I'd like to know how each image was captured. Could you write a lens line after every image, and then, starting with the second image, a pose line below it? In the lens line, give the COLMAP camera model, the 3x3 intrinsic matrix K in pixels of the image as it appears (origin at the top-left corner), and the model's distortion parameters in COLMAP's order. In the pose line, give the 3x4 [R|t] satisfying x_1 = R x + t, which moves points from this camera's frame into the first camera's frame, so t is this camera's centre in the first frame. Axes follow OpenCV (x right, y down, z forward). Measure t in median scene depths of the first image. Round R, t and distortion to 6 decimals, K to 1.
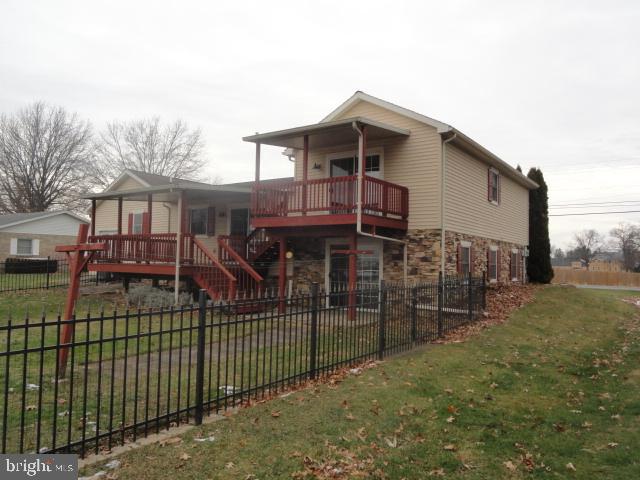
lens RADIAL K [[482.5, 0, 320.0], [0, 482.5, 240.0], [0, 0, 1]] dist [-0.005325, -0.007009]
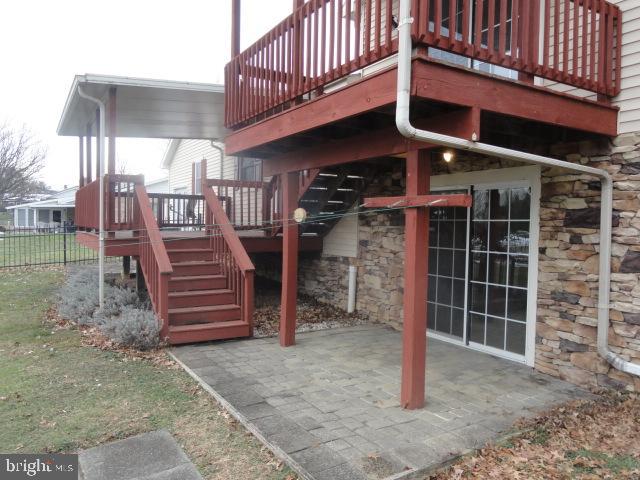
lens RADIAL K [[482.5, 0, 320.0], [0, 482.5, 240.0], [0, 0, 1]] dist [-0.005325, -0.007009]
pose [[0.911792, 0.012949, -0.410449, 0.132638], [0.016283, 0.997577, 0.067645, 0.024794], [0.410330, -0.068361, 0.909371, 0.611277]]
